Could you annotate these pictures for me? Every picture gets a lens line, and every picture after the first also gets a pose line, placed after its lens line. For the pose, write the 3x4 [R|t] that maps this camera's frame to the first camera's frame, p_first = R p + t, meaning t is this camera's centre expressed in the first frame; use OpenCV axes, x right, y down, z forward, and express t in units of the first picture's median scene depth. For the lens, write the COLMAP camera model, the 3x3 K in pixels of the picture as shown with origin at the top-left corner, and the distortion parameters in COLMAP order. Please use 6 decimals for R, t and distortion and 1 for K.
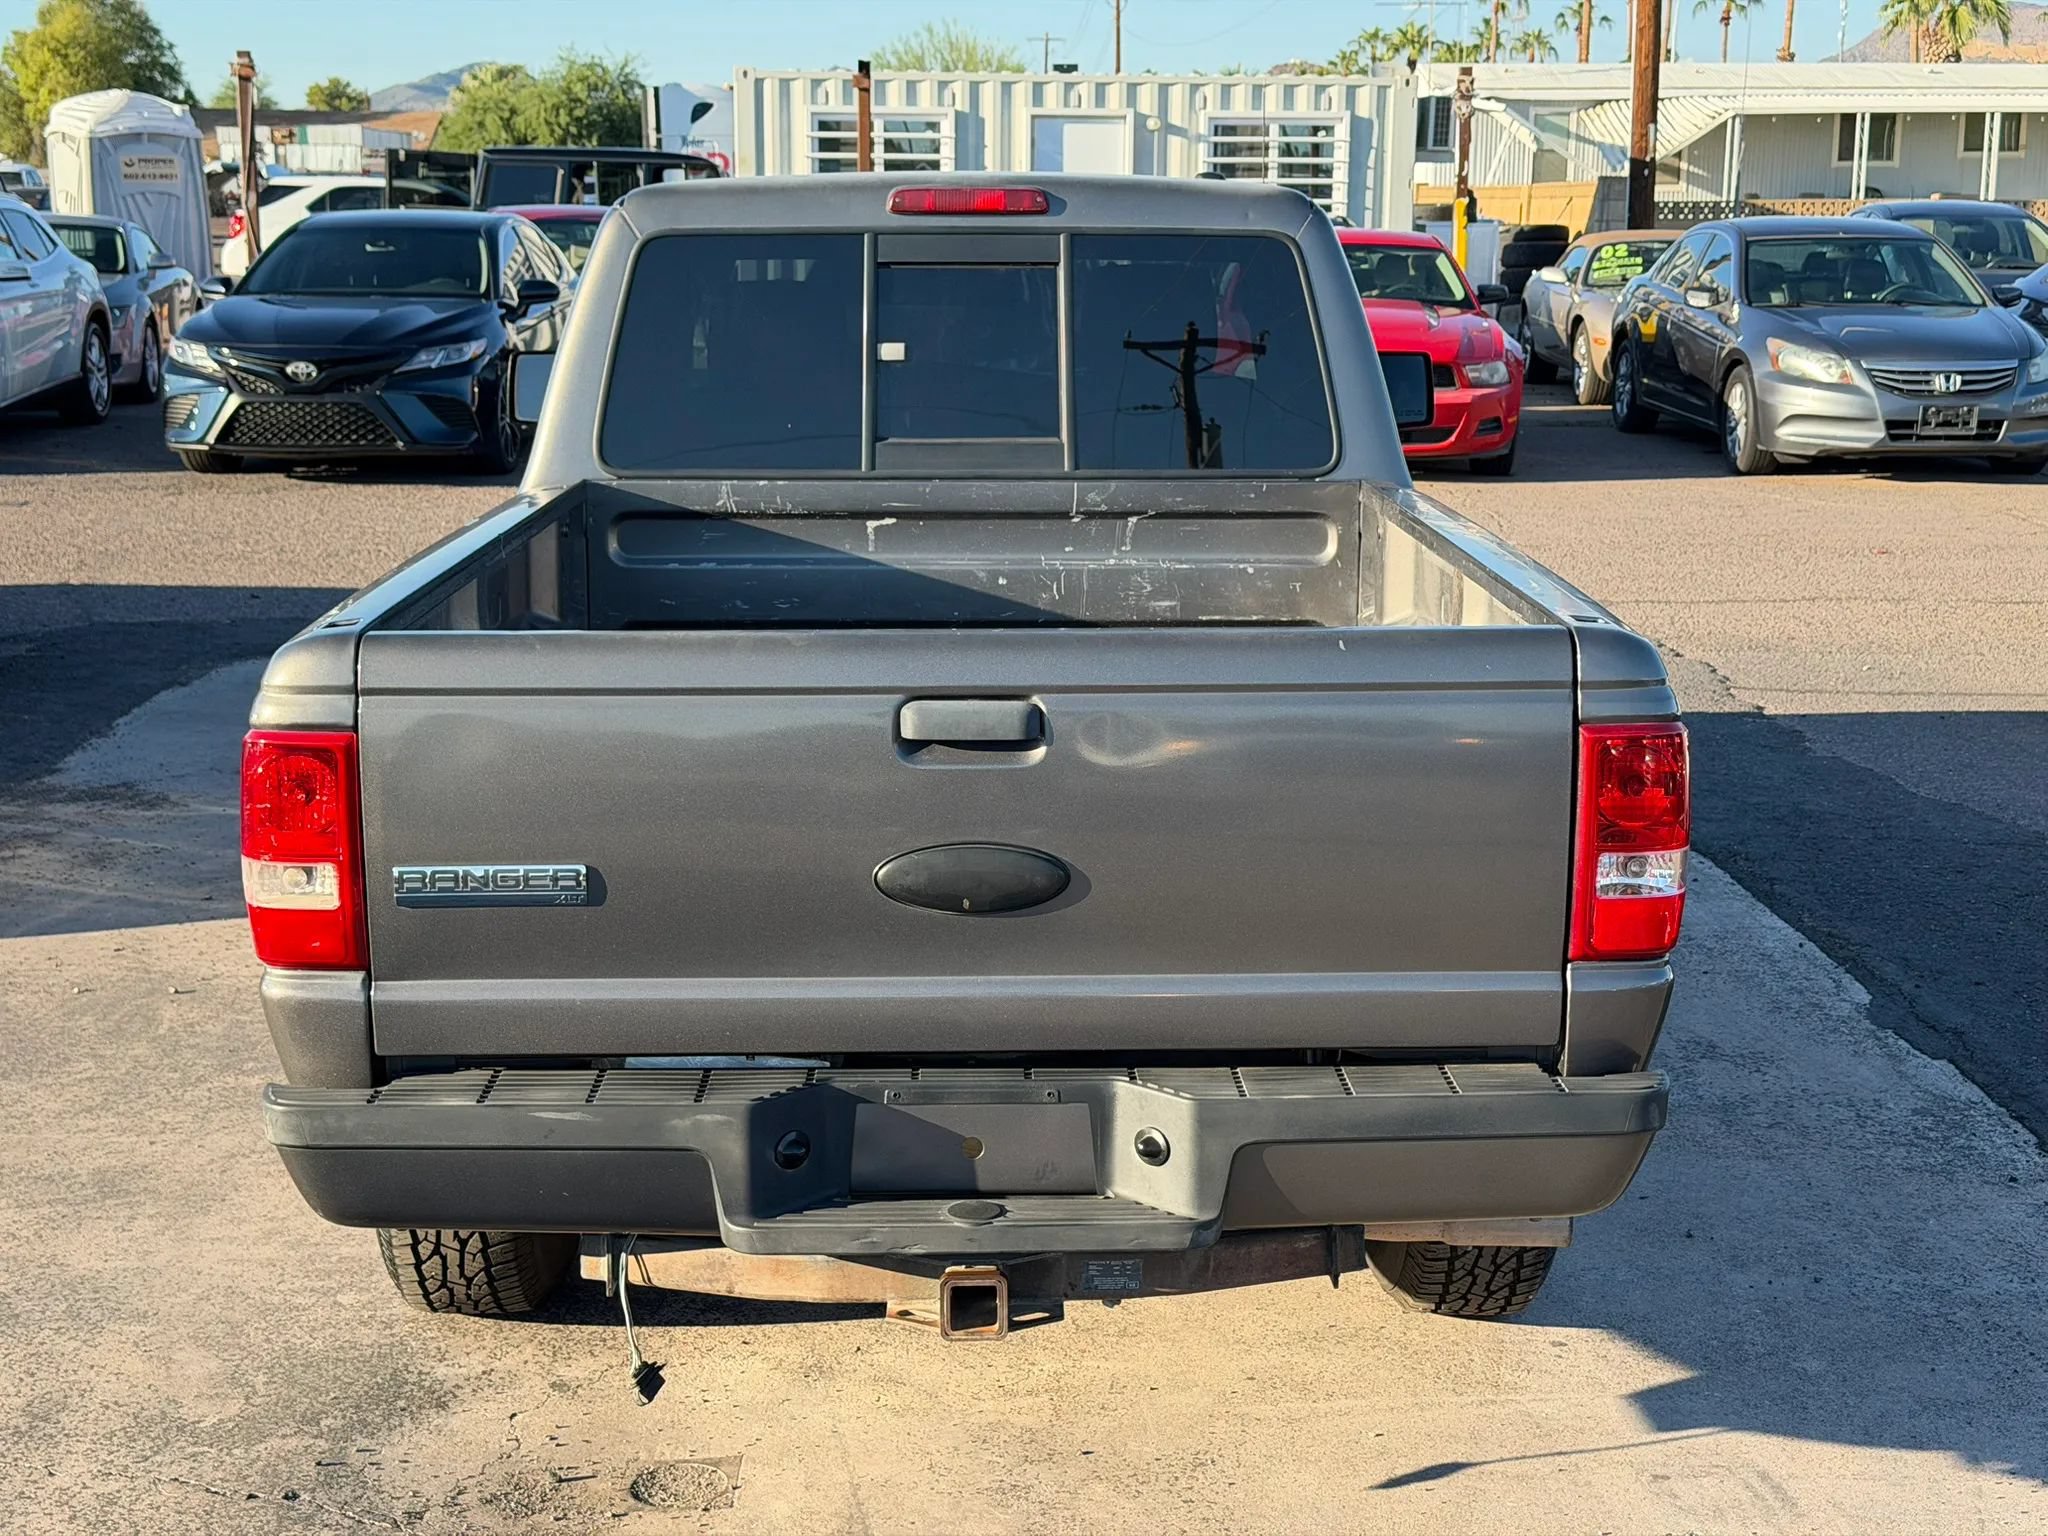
lens RADIAL K [[2854.9, 0, 1048.4], [0, 2854.9, 769.1], [0, 0, 1]] dist [0.112606, 0.000000]
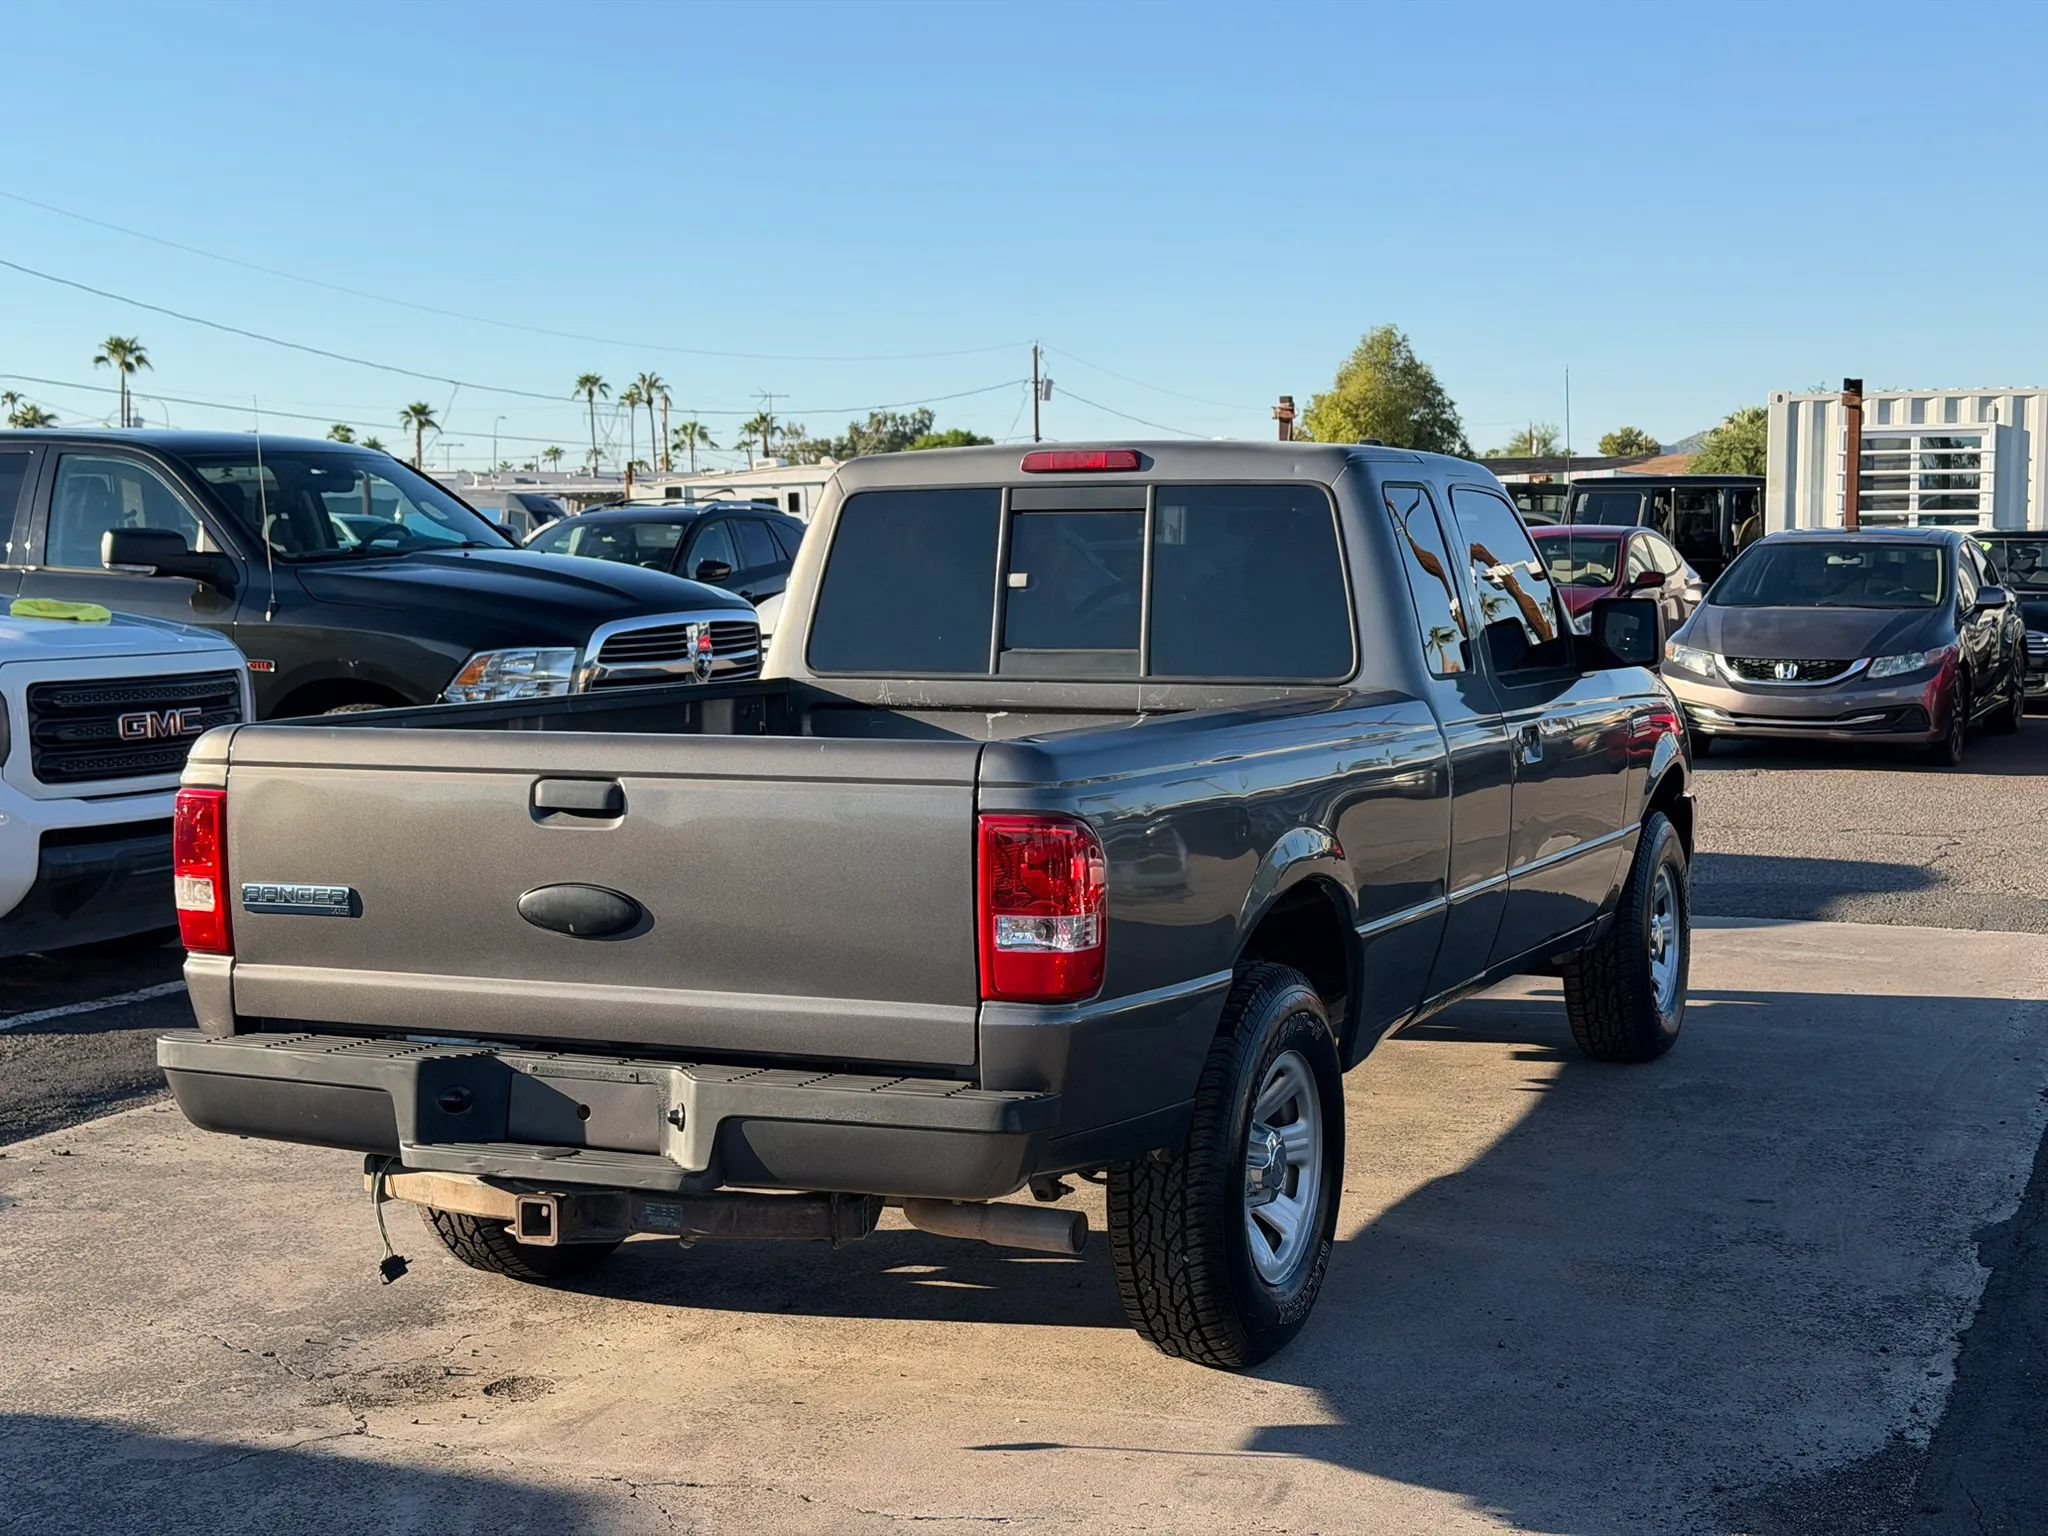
lens RADIAL K [[2854.9, 0, 1042.3], [0, 2854.9, 757.1], [0, 0, 1]] dist [0.112606, 0.000000]
pose [[0.904353, 0.024304, -0.426093, 0.488670], [-0.075171, 0.991840, -0.102972, 0.057889], [0.420113, 0.125153, 0.898800, -0.103712]]
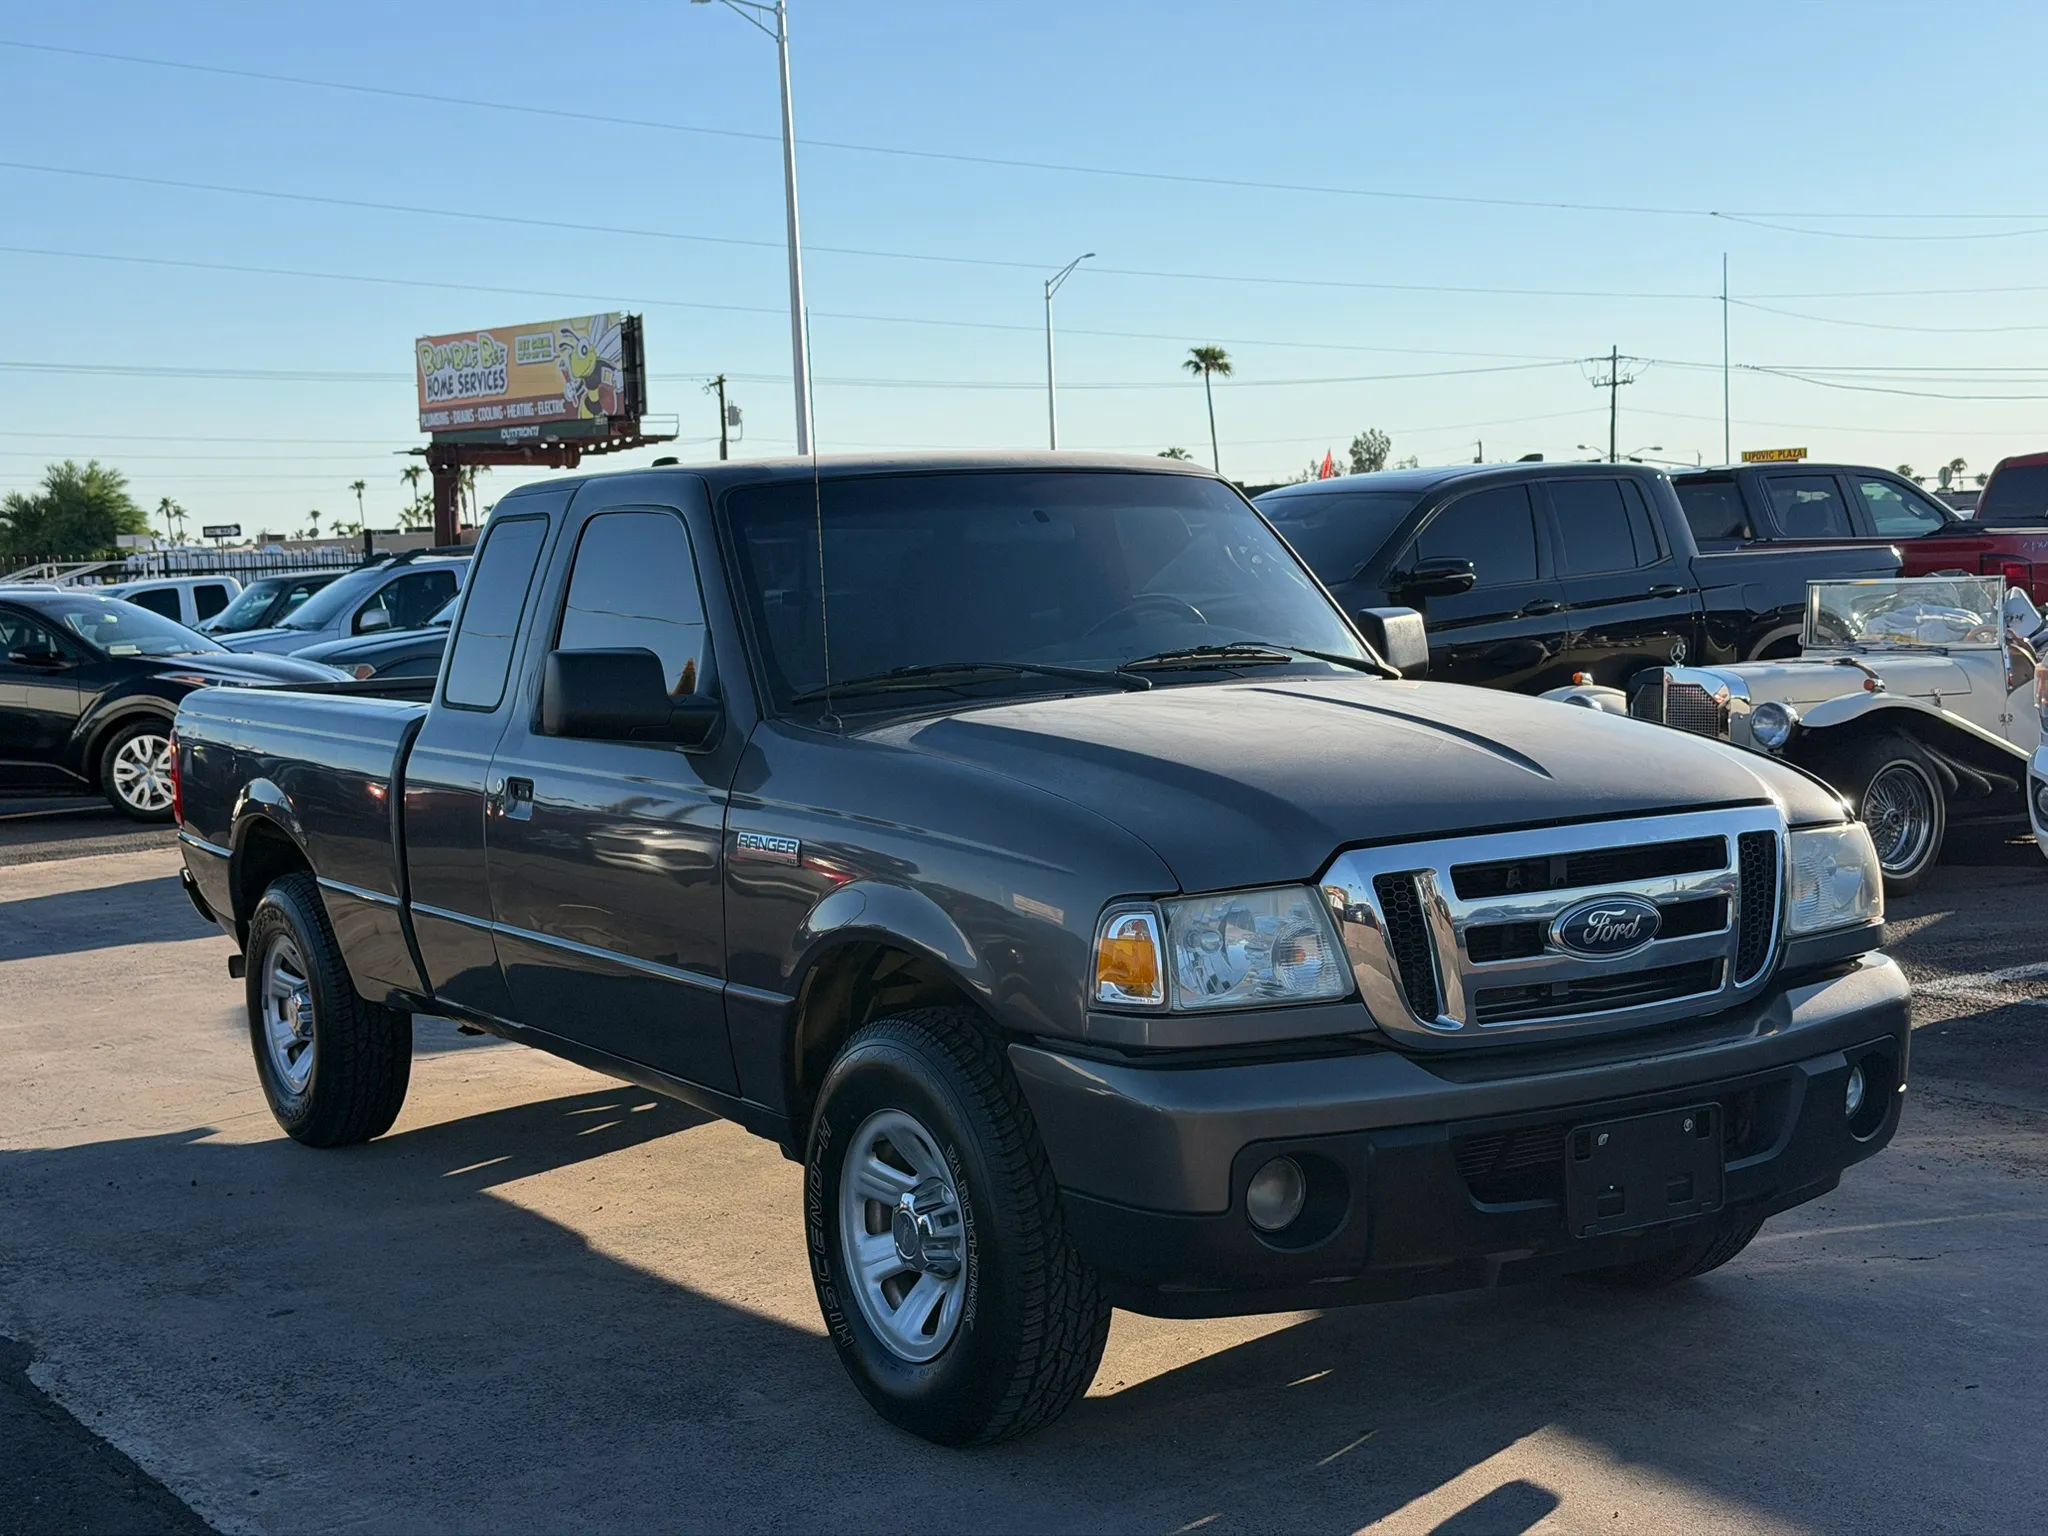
lens RADIAL K [[2854.9, 0, 1015.3], [0, 2854.9, 760.7], [0, 0, 1]] dist [0.112606, 0.000000]
pose [[-0.858635, 0.067358, -0.508143, 0.557467], [-0.062163, 0.970328, 0.233664, -0.398961], [0.508805, 0.232220, -0.828970, 2.221440]]
